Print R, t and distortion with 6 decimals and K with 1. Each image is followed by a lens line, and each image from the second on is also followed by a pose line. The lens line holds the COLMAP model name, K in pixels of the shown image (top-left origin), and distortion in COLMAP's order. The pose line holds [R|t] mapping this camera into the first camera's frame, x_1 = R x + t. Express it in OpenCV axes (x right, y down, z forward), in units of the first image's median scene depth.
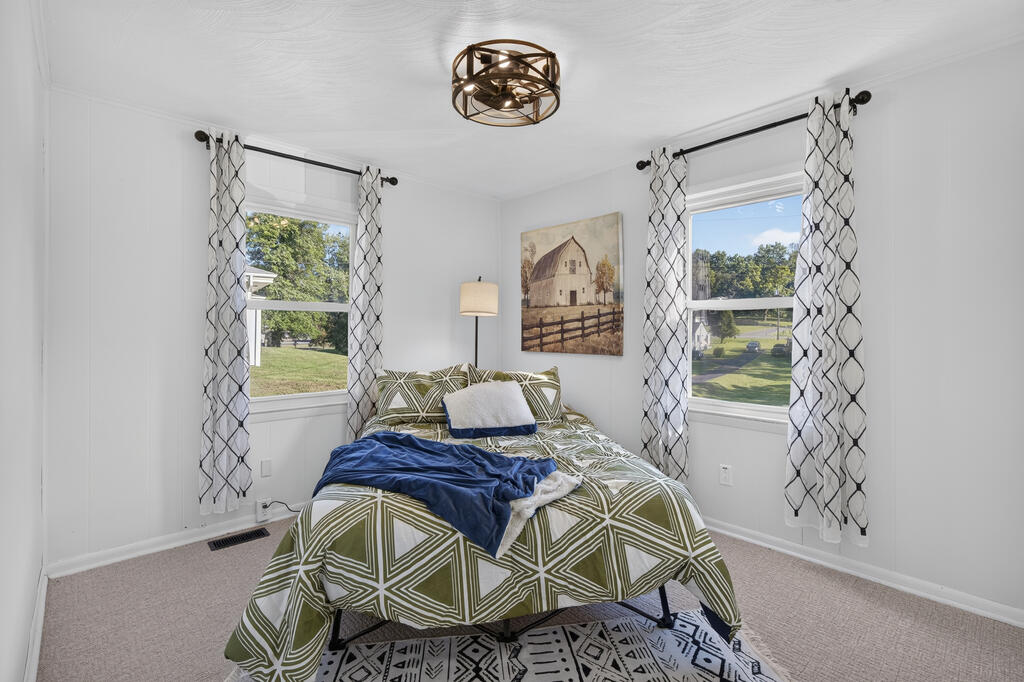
lens RADIAL K [[474.6, 0, 512.9], [0, 474.6, 360.3], [0, 0, 1]] dist [0.002421, 0.000032]
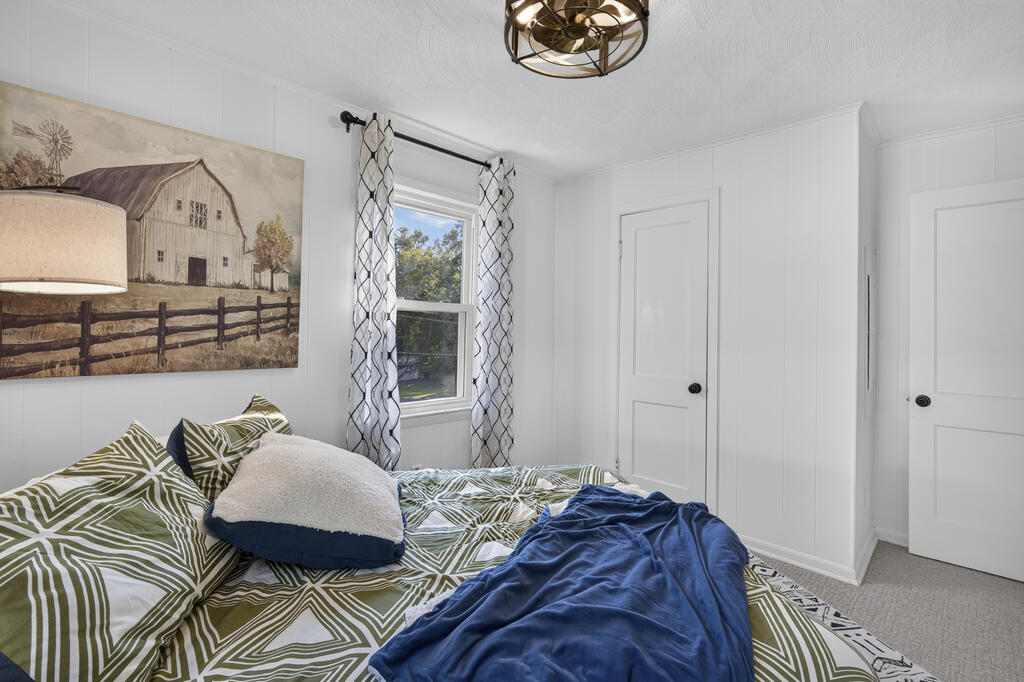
lens RADIAL K [[447.8, 0, 510.9], [0, 447.8, 356.4], [0, 0, 1]] dist [0.000080, 0.000004]
pose [[-0.020258, -0.050709, 0.998508, -0.419724], [0.056190, 0.997077, 0.051777, -0.040223], [-0.998215, 0.057155, -0.017350, 0.673188]]
